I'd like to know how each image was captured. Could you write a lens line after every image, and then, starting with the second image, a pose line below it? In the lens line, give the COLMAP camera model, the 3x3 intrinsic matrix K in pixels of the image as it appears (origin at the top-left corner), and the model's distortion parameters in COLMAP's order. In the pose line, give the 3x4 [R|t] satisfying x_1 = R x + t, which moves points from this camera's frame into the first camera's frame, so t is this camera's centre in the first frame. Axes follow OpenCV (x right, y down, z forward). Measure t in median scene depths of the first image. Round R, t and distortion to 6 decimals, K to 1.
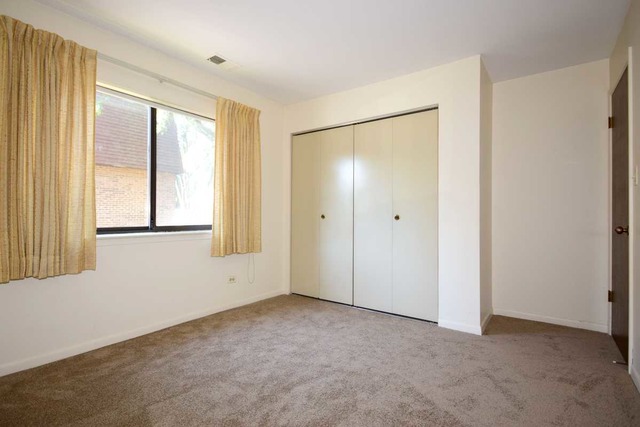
lens RADIAL K [[308.9, 0, 319.6], [0, 308.9, 212.7], [0, 0, 1]] dist [0.013680, -0.001211]
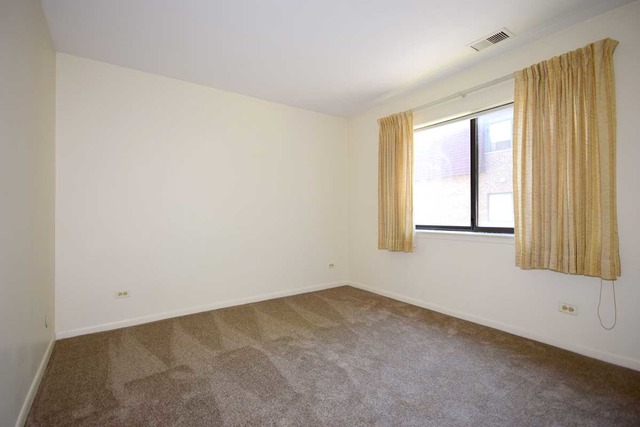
lens RADIAL K [[291.7, 0, 320.2], [0, 291.7, 215.7], [0, 0, 1]] dist [0.001099, 0.000089]
pose [[-0.305830, -0.009705, -0.952037, 0.496161], [0.000388, 0.999947, -0.010318, 0.012724], [0.952086, -0.003525, -0.305810, 0.645558]]
